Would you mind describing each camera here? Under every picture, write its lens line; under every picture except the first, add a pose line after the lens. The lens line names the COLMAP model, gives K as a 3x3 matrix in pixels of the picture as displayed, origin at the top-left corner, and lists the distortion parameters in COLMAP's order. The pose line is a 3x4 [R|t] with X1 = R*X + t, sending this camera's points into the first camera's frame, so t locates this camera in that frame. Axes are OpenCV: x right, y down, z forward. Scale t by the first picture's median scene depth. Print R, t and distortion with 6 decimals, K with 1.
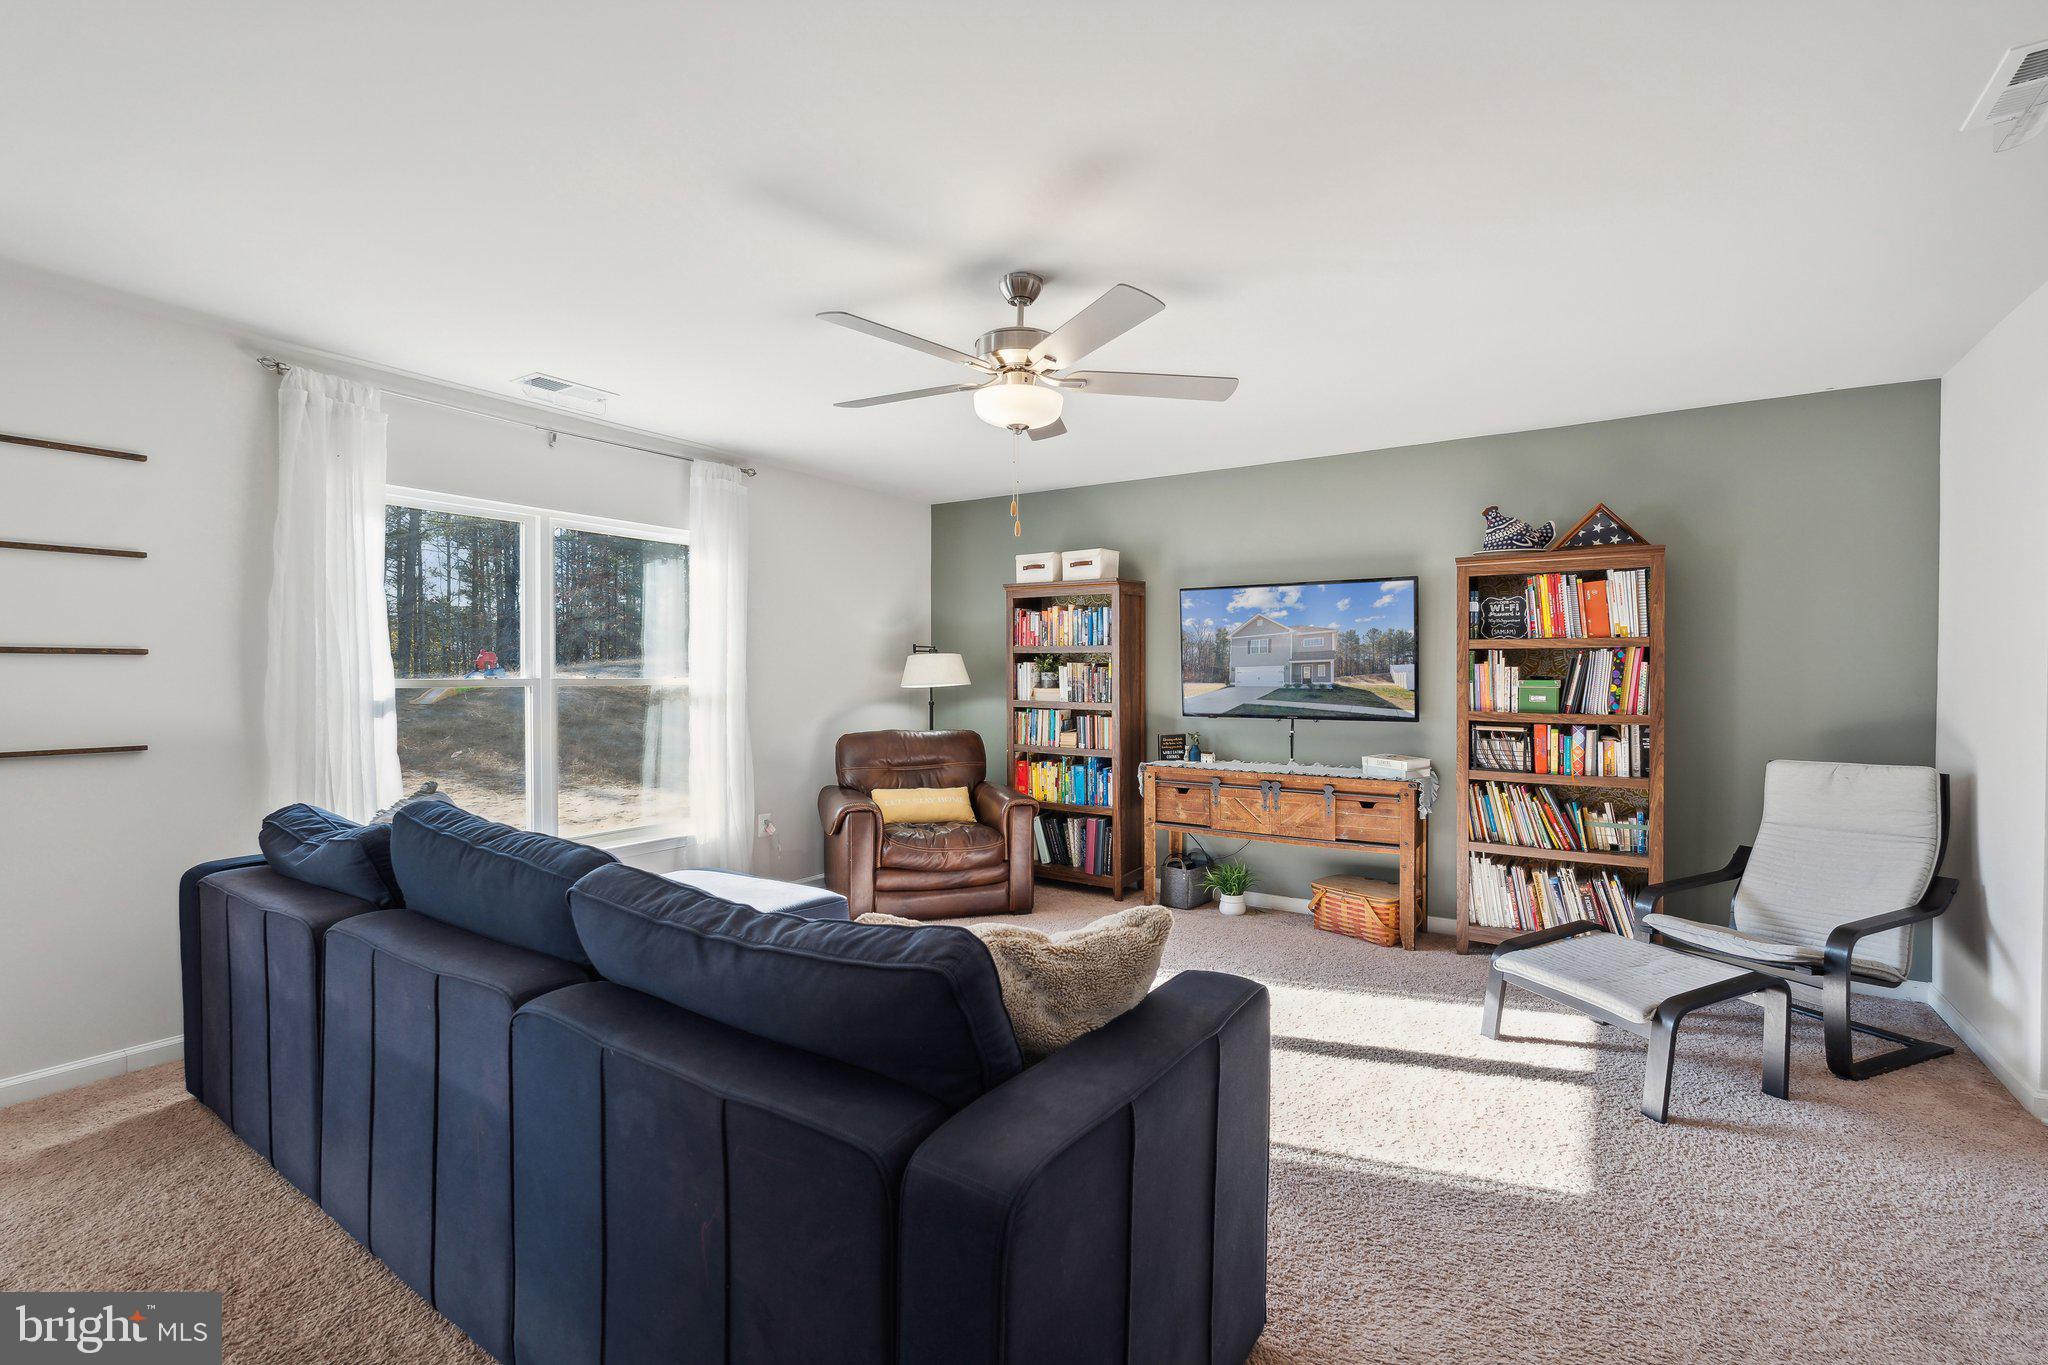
lens RADIAL K [[920.2, 0, 1017.8], [0, 920.2, 692.0], [0, 0, 1]] dist [-0.004436, 0.001414]
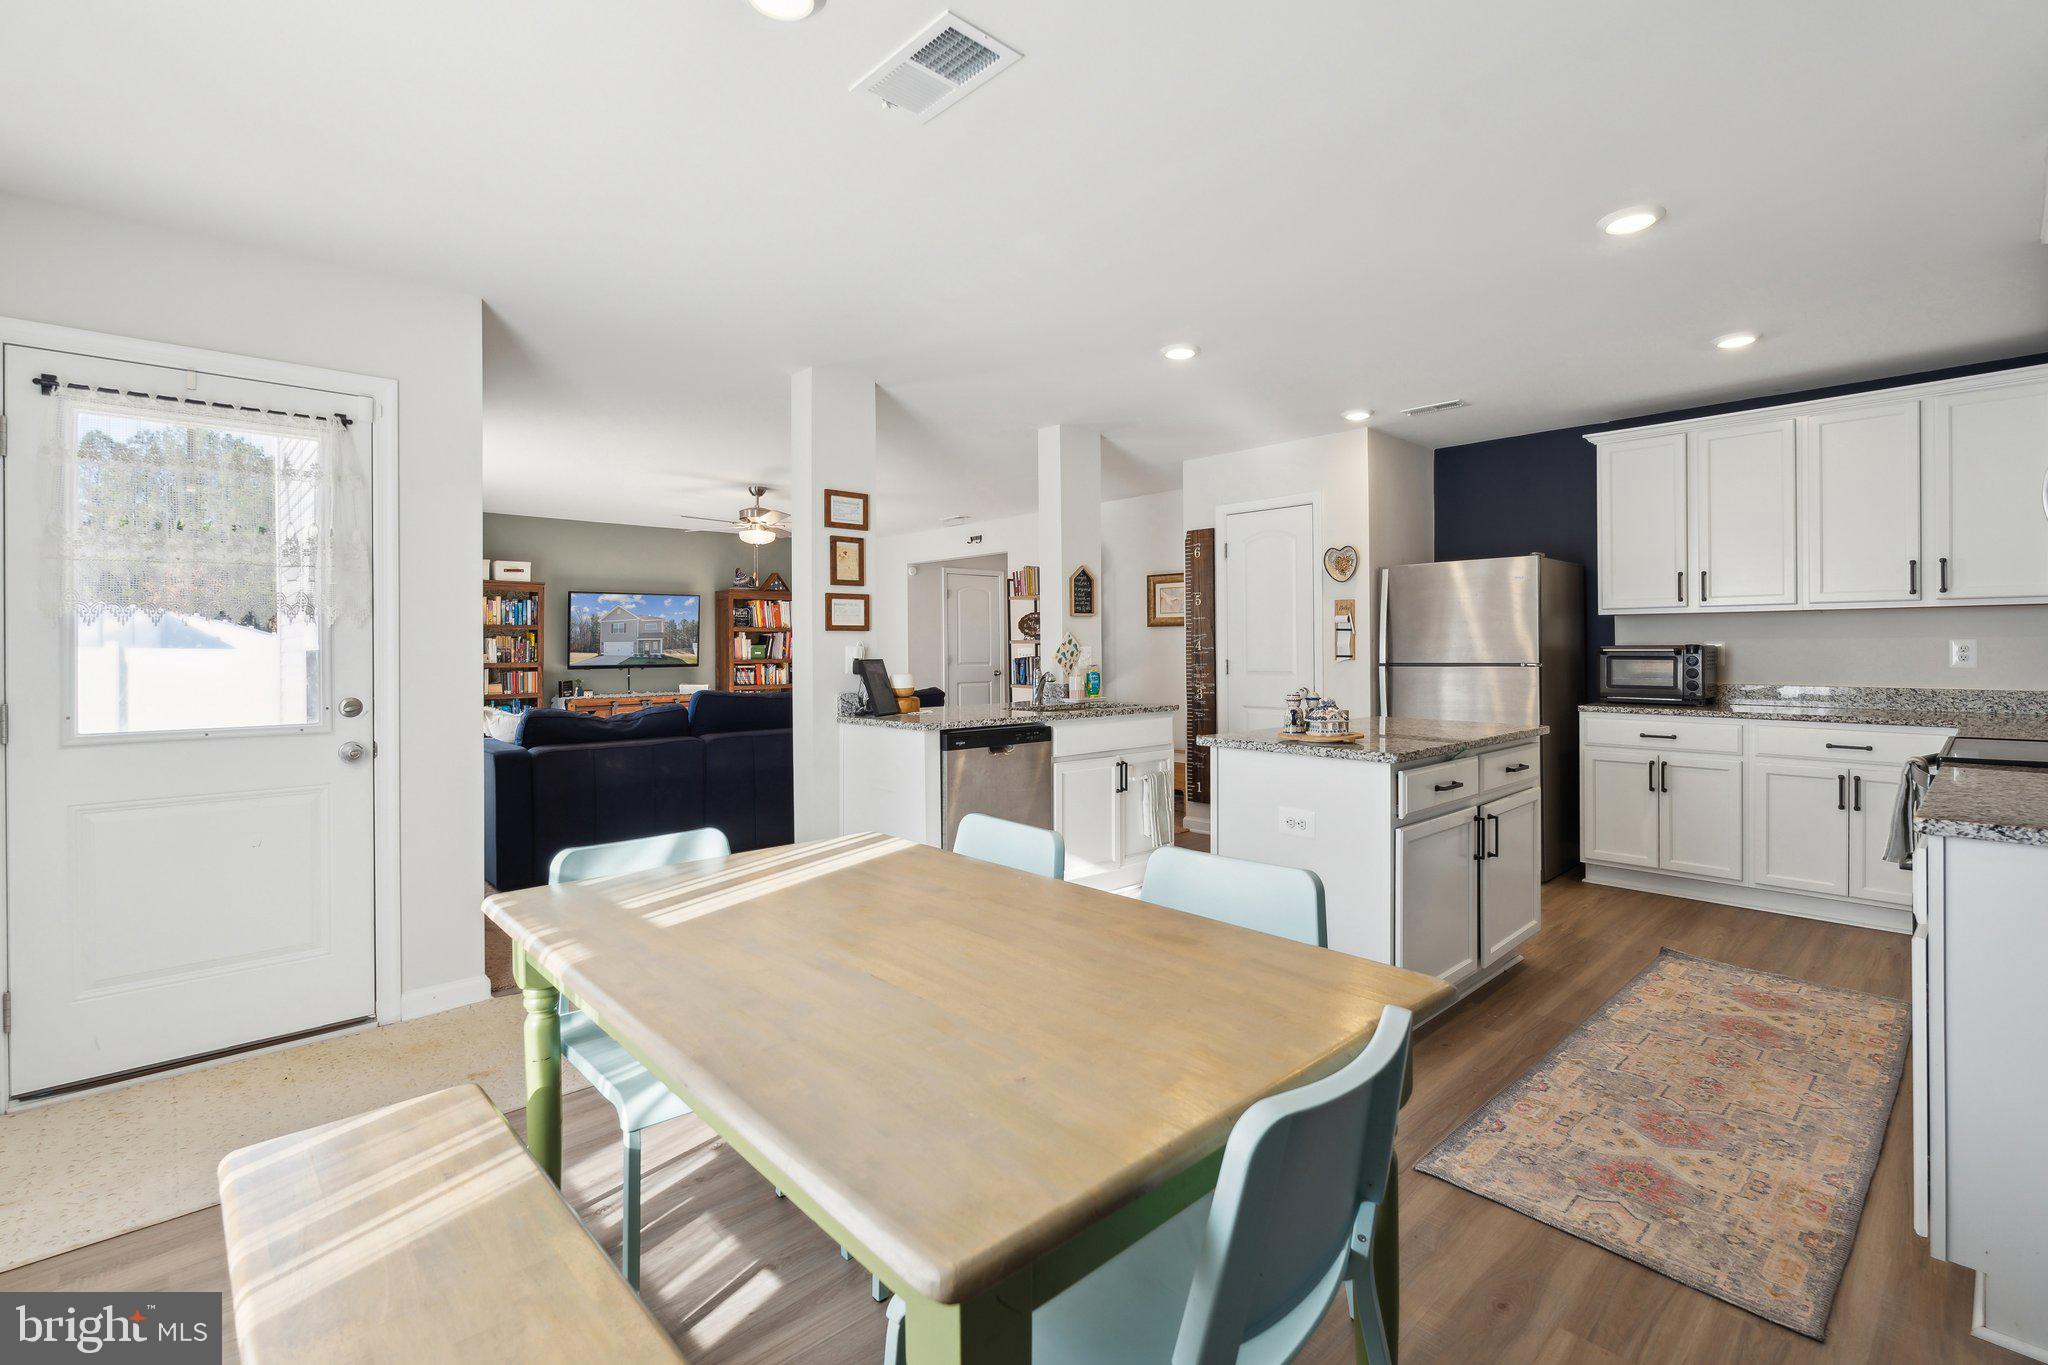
lens RADIAL K [[920.2, 0, 1046.4], [0, 920.2, 654.6], [0, 0, 1]] dist [-0.004436, 0.001414]
pose [[0.212258, -0.009679, 0.977166, -1.459332], [0.028191, 0.999595, 0.003777, 0.021735], [-0.976807, 0.026745, 0.212445, -0.199945]]
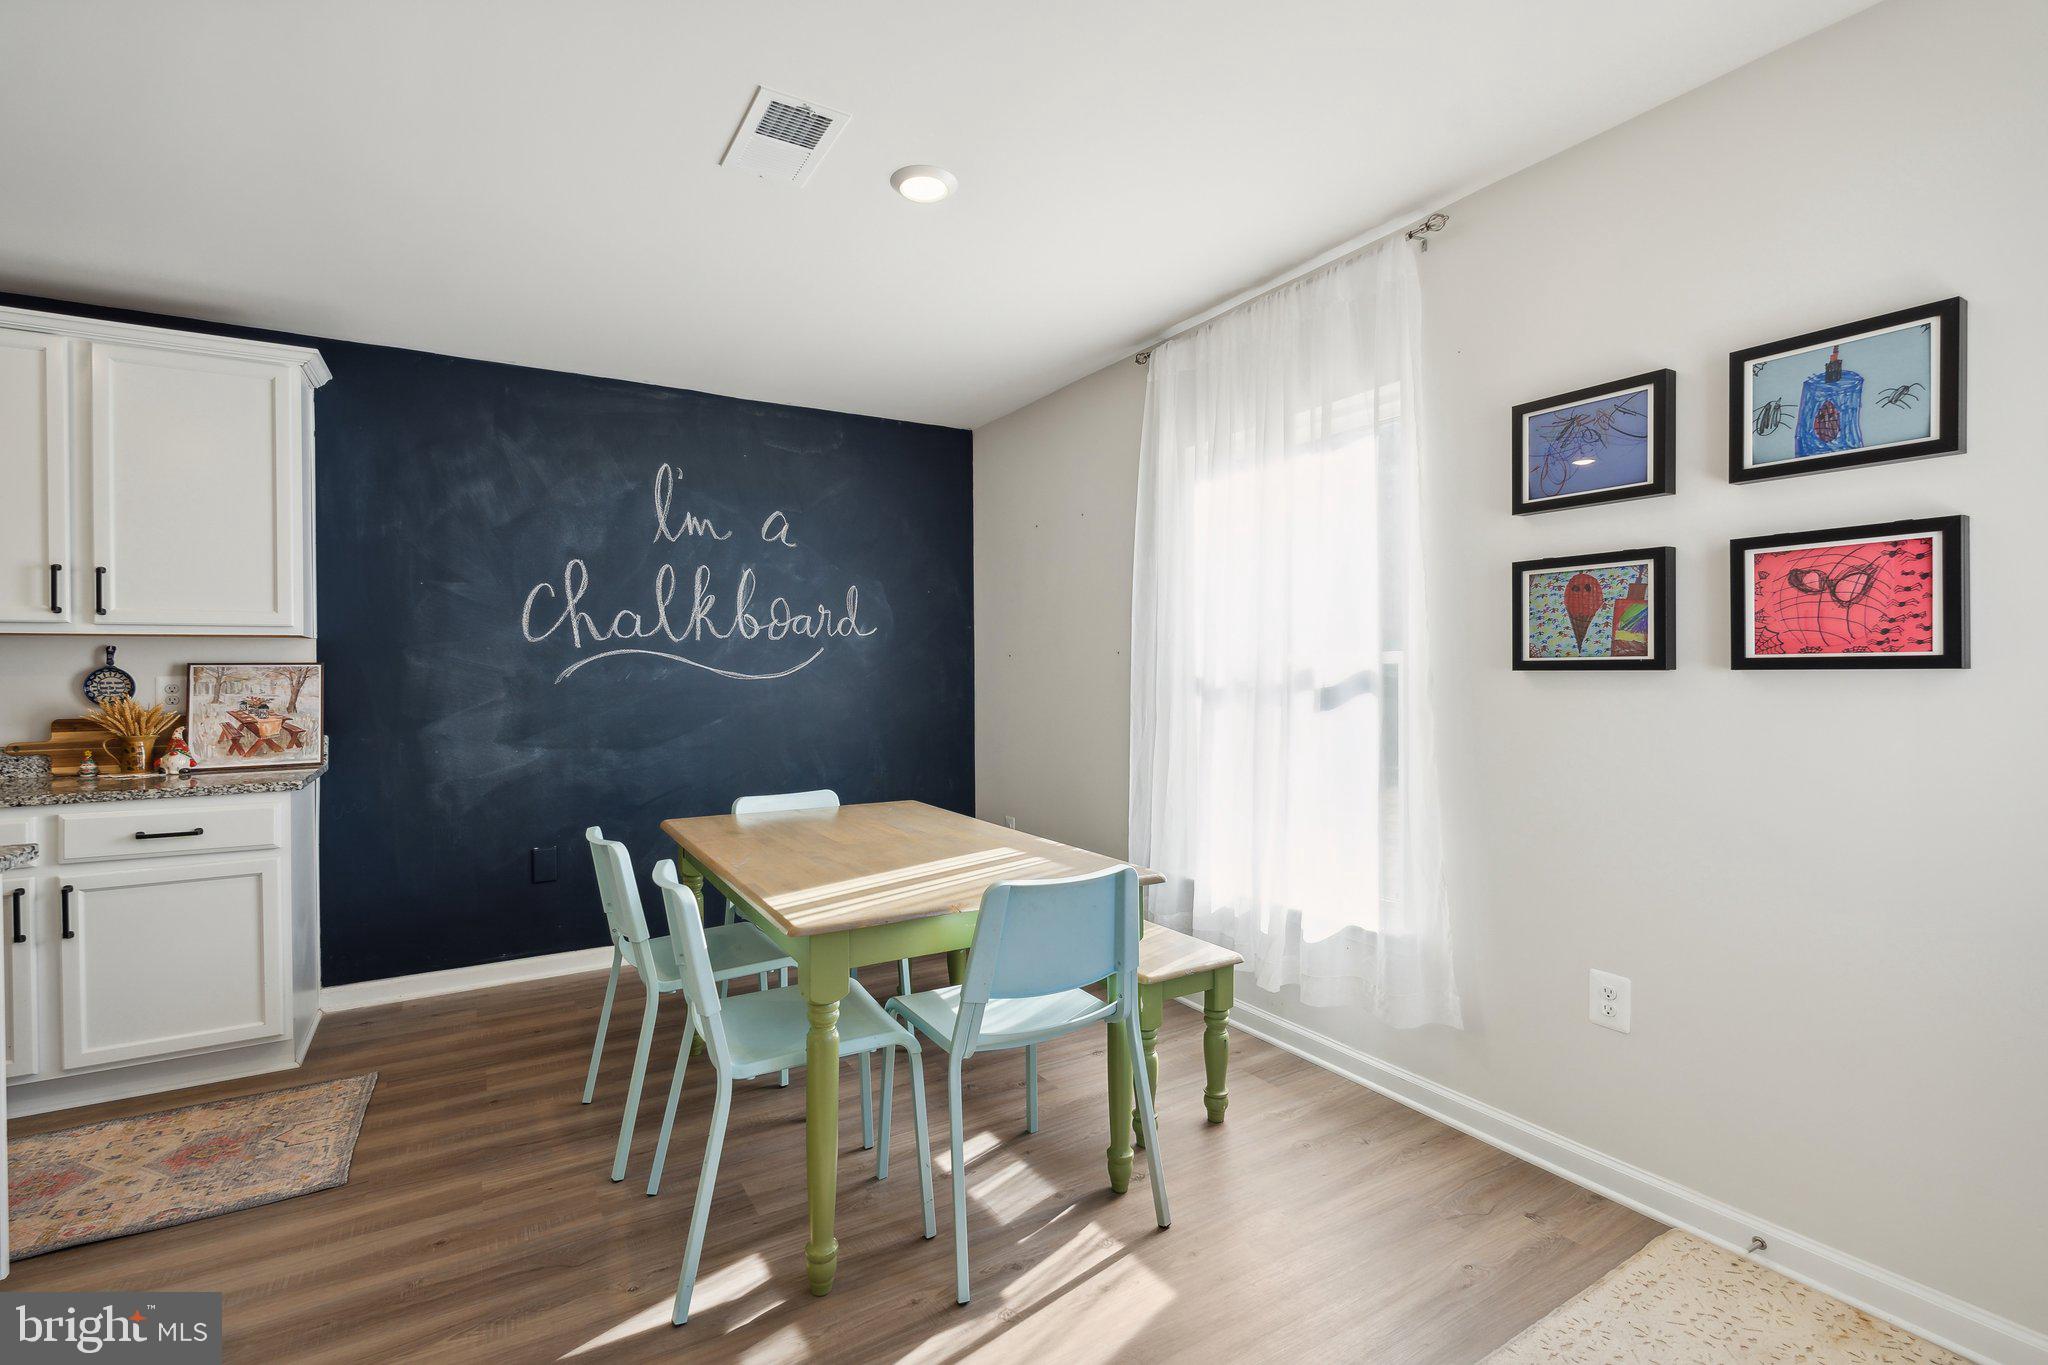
lens RADIAL K [[920.2, 0, 1028.9], [0, 920.2, 674.7], [0, 0, 1]] dist [-0.004436, 0.001414]
pose [[-0.423403, 0.010959, -0.905875, -0.638262], [-0.011297, 0.999785, 0.017376, 0.009050], [0.905871, 0.017591, -0.423188, 0.275785]]
